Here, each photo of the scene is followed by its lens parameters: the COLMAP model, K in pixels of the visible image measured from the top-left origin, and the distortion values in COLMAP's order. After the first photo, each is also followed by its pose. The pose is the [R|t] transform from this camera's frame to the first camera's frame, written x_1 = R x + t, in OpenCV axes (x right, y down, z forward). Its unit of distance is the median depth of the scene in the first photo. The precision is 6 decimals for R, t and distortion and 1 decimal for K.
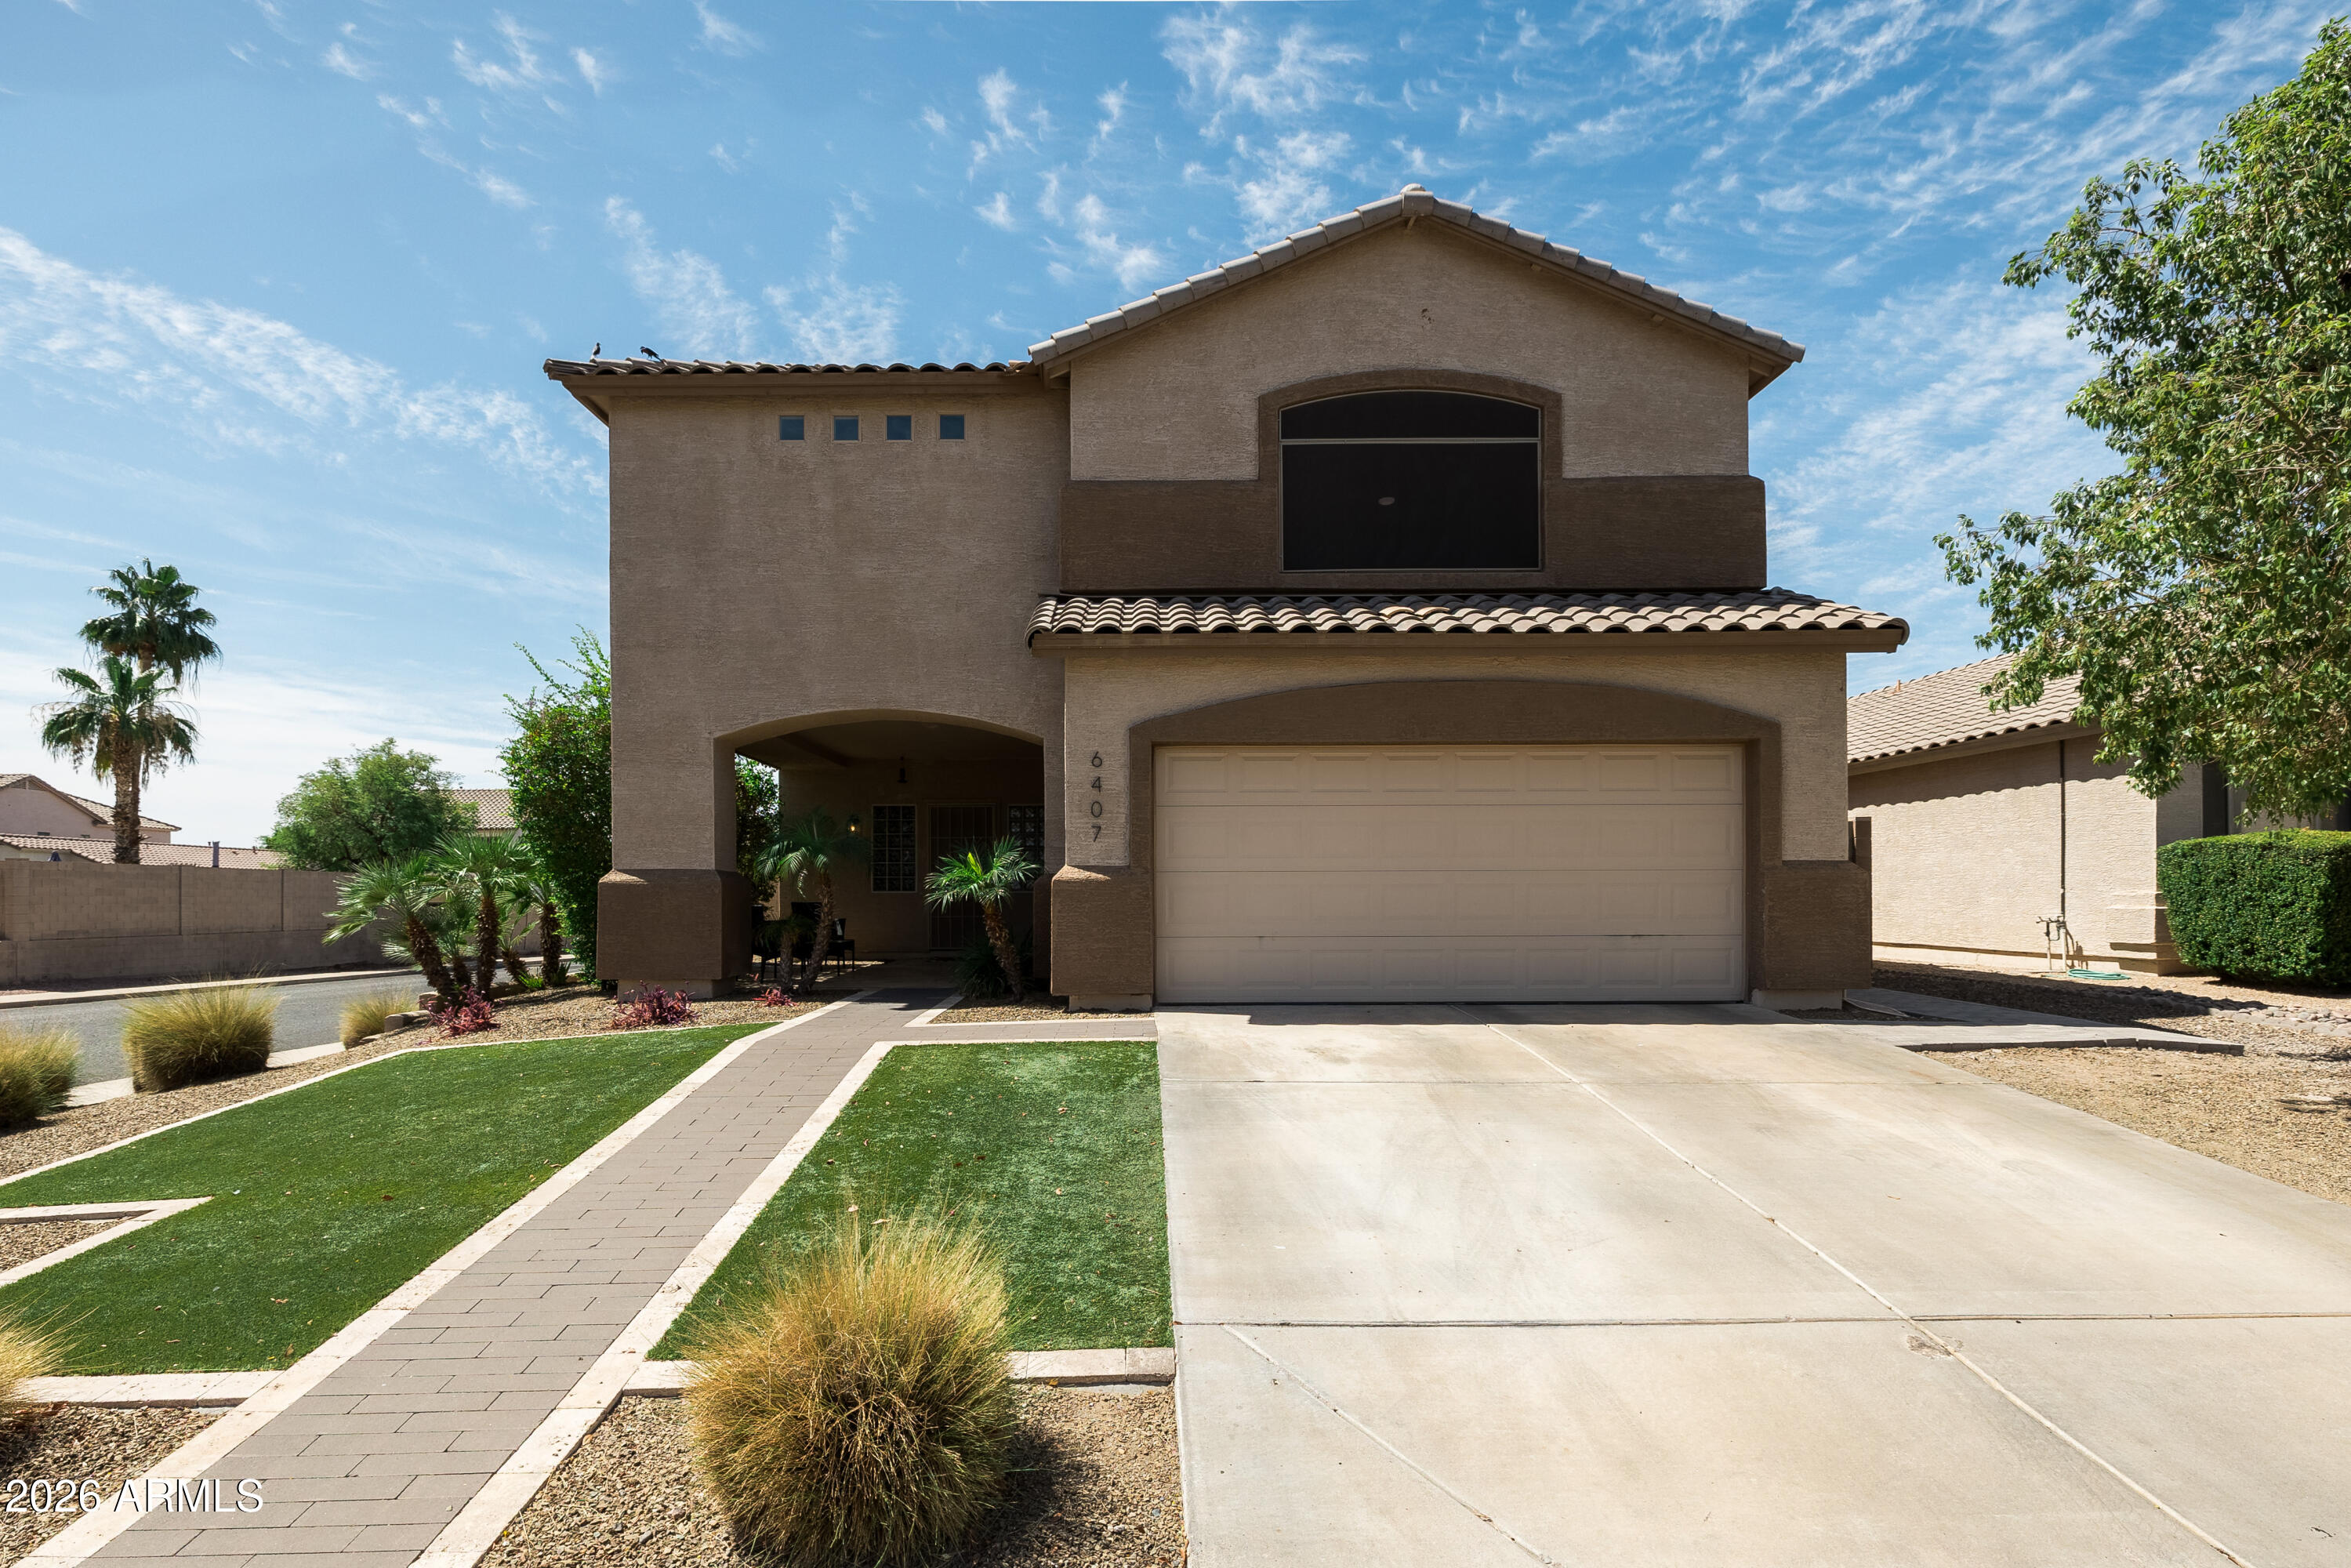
lens RADIAL K [[1138.2, 0, 1136.4], [0, 1138.2, 902.9], [0, 0, 1]] dist [-0.001032, 0.000525]
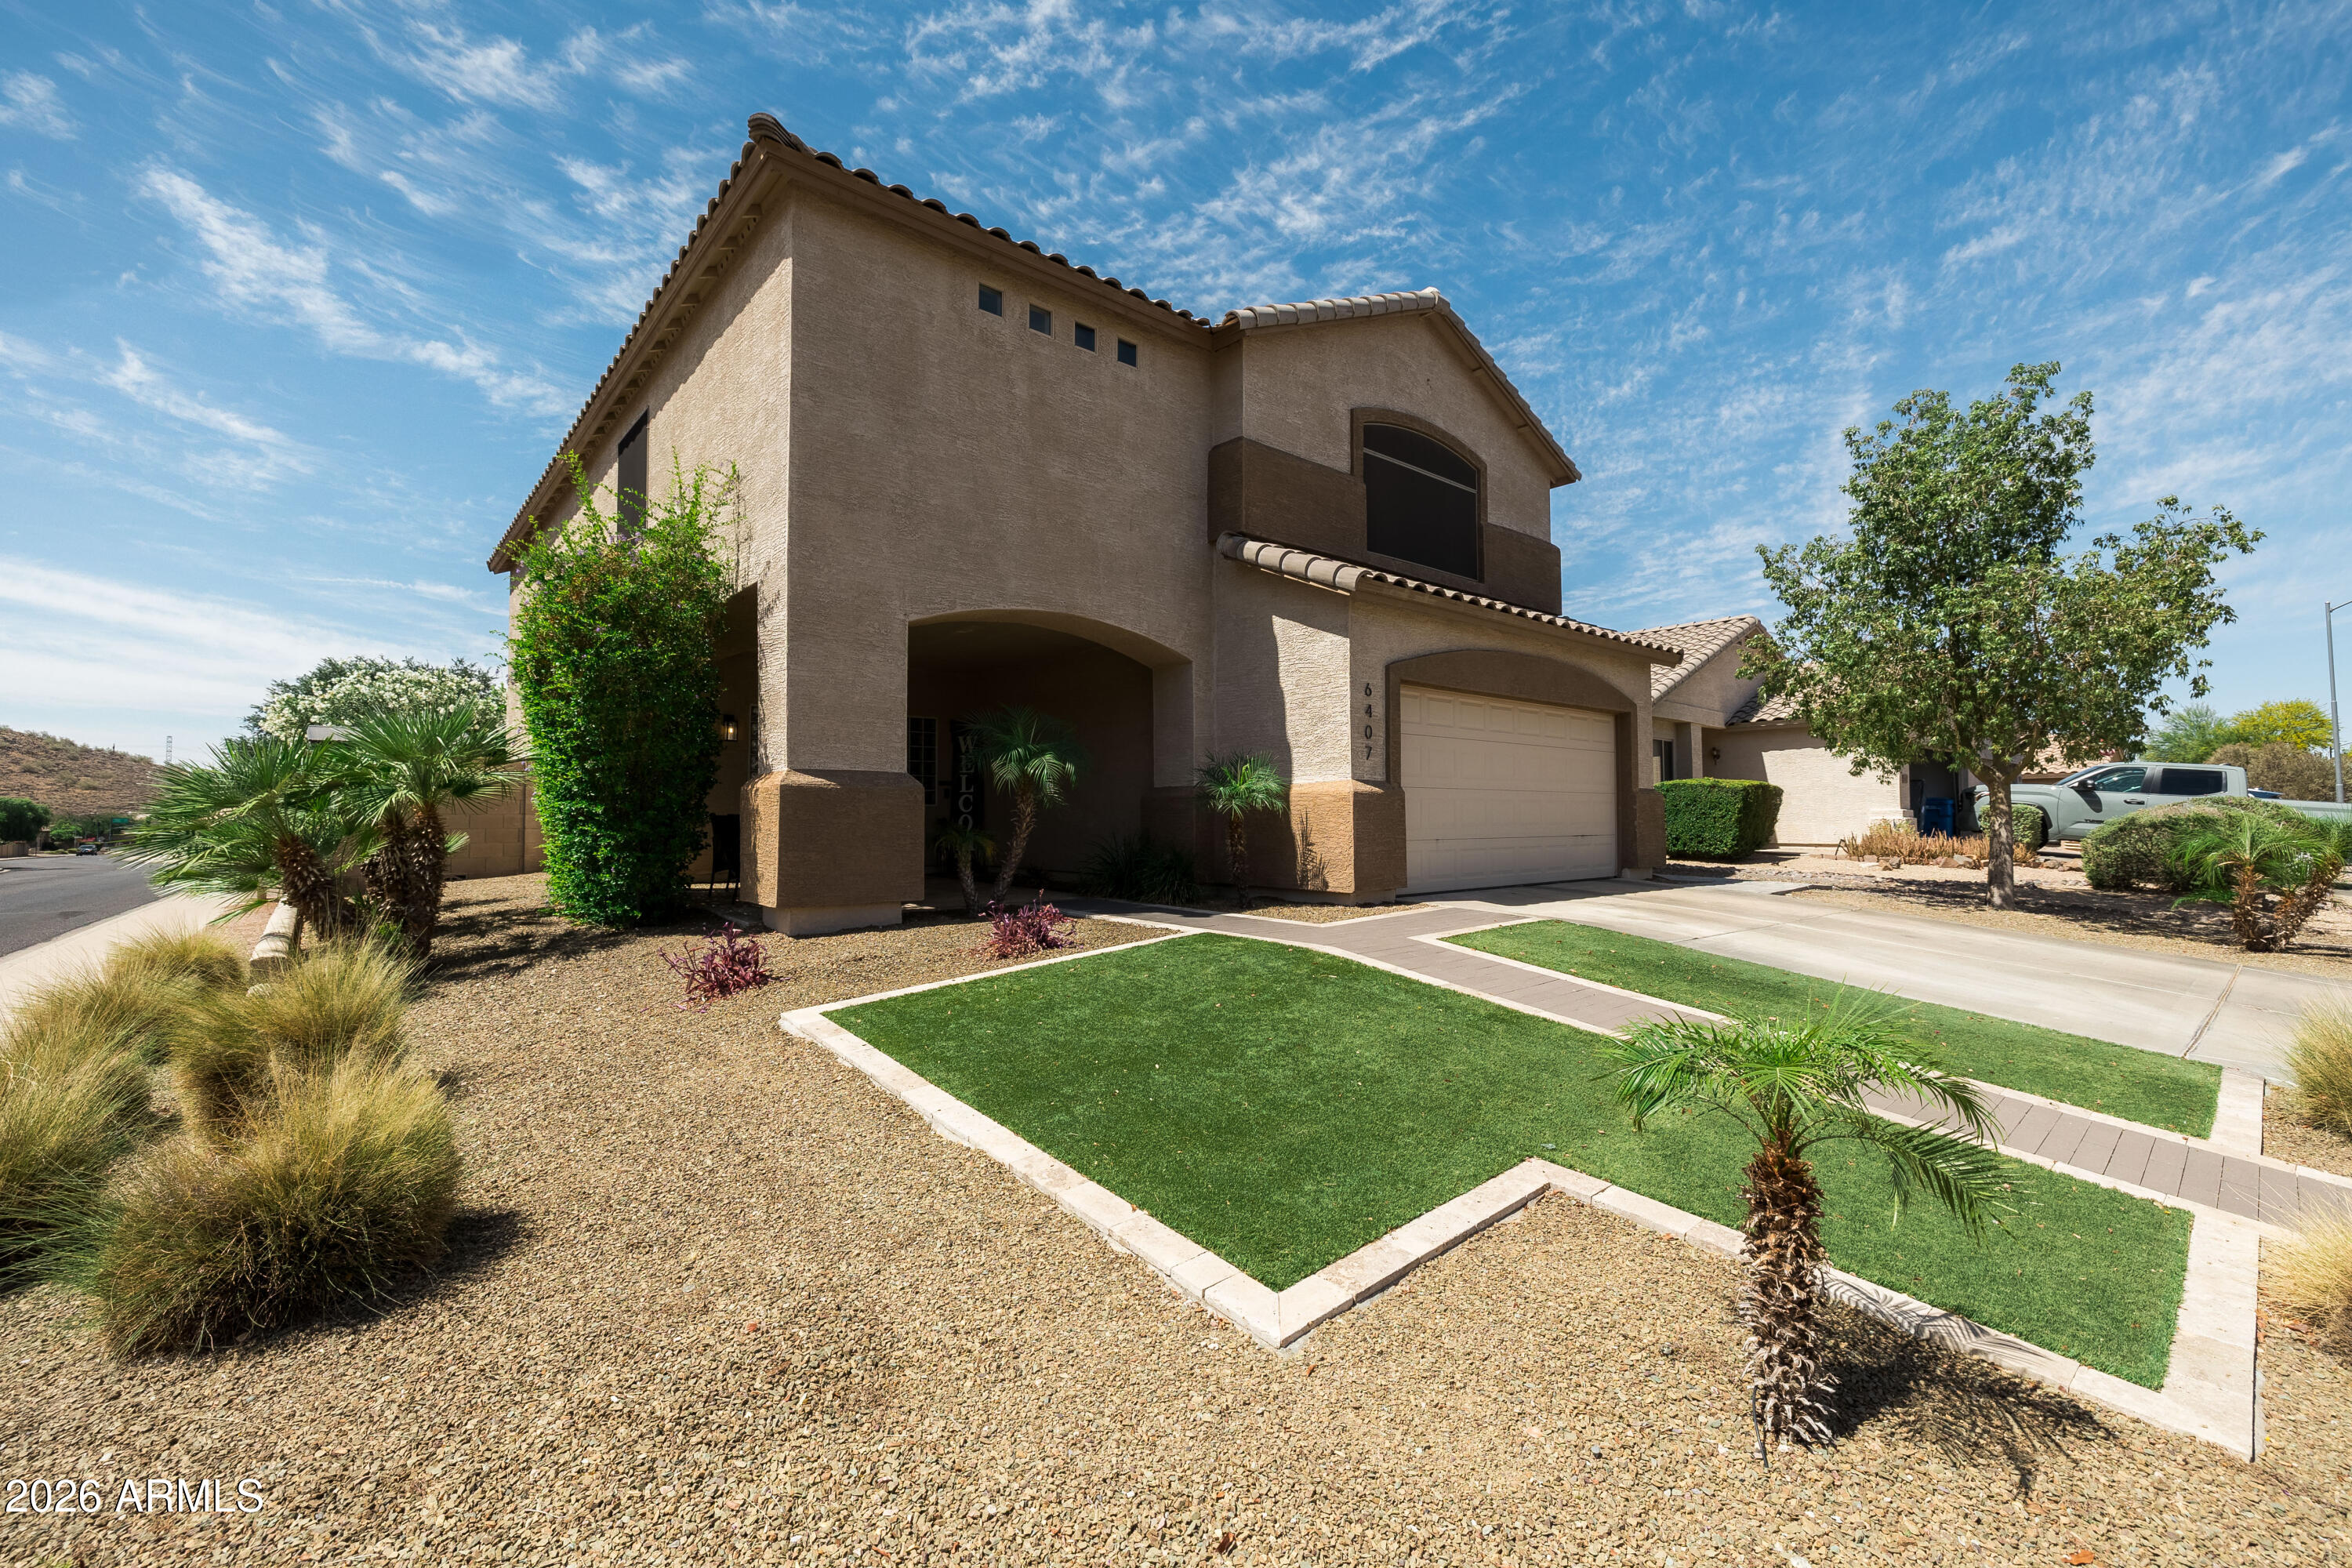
lens RADIAL K [[992.1, 0, 1177.3], [0, 992.1, 787.1], [0, 0, 1]] dist [0.001623, 0.001098]
pose [[0.755760, 0.022353, 0.654467, -0.740413], [-0.000704, 0.999444, -0.033322, 0.007436], [-0.654848, 0.024723, 0.755356, 0.310314]]
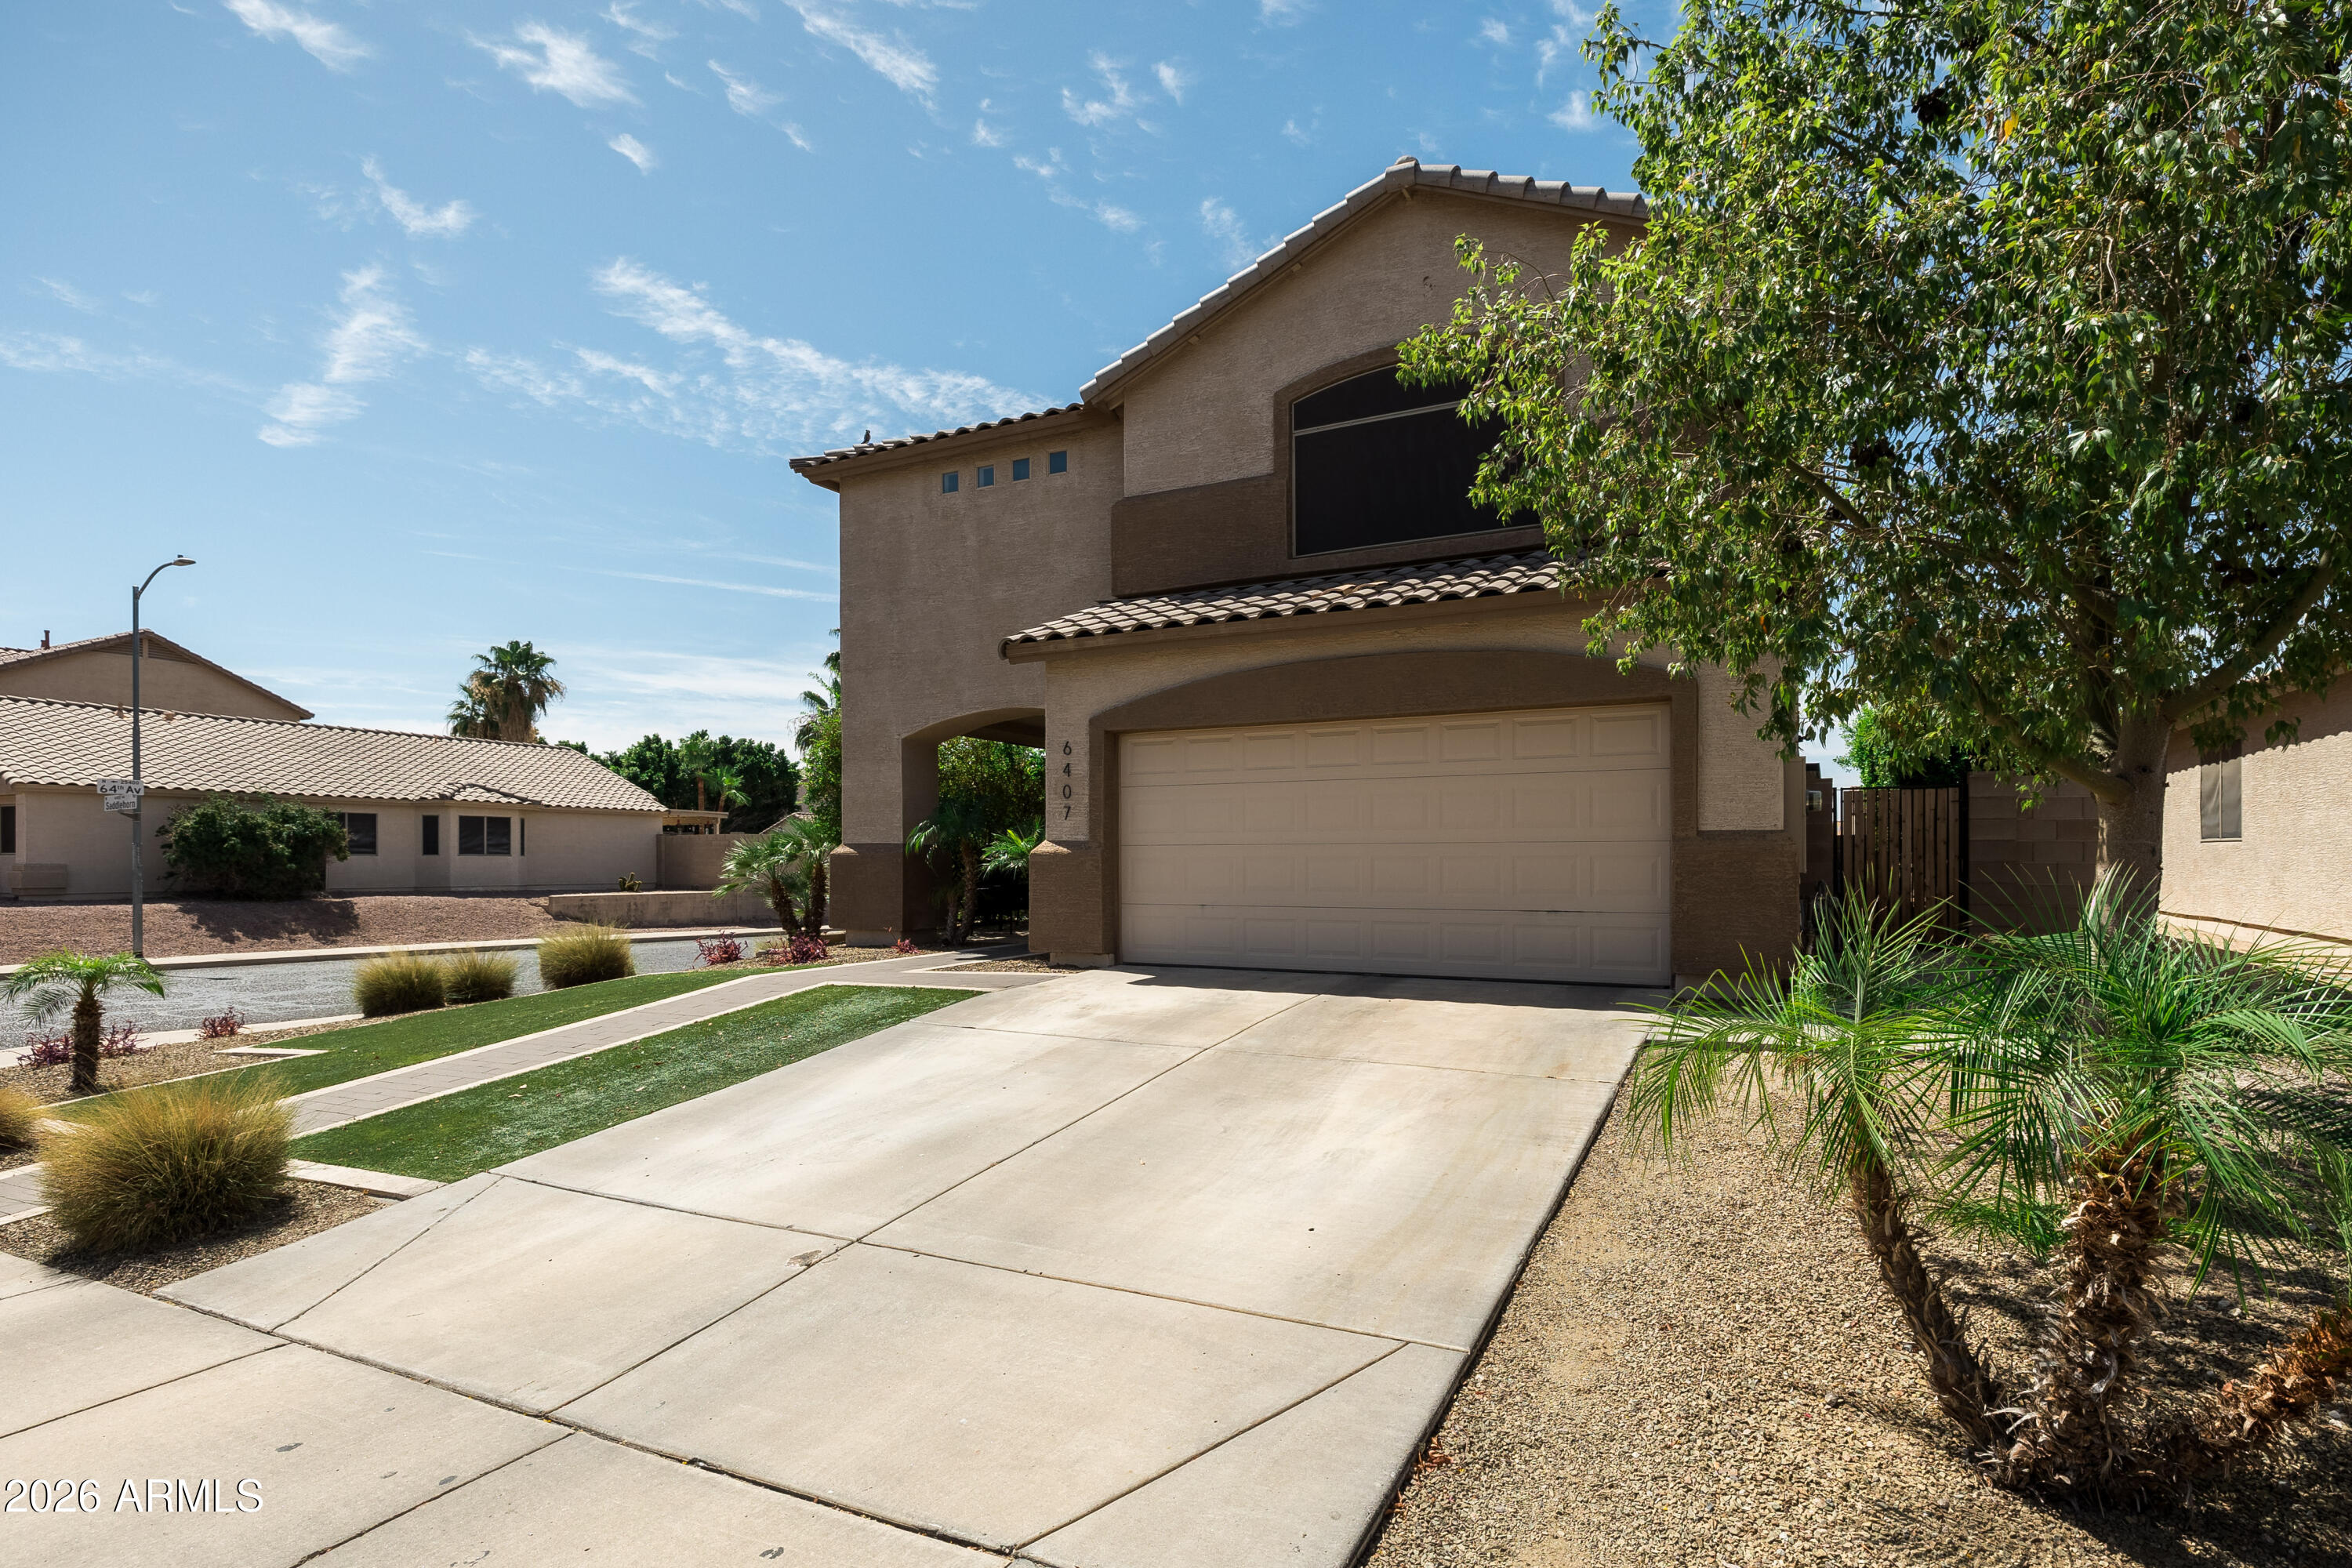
lens RADIAL K [[1138.6, 0, 1278.2], [0, 1138.6, 868.2], [0, 0, 1]] dist [-0.001032, 0.000525]
pose [[0.904147, 0.004405, -0.427199, 0.564259], [-0.002824, 0.999987, 0.004334, -0.009202], [0.427213, -0.002712, 0.904147, 0.044276]]
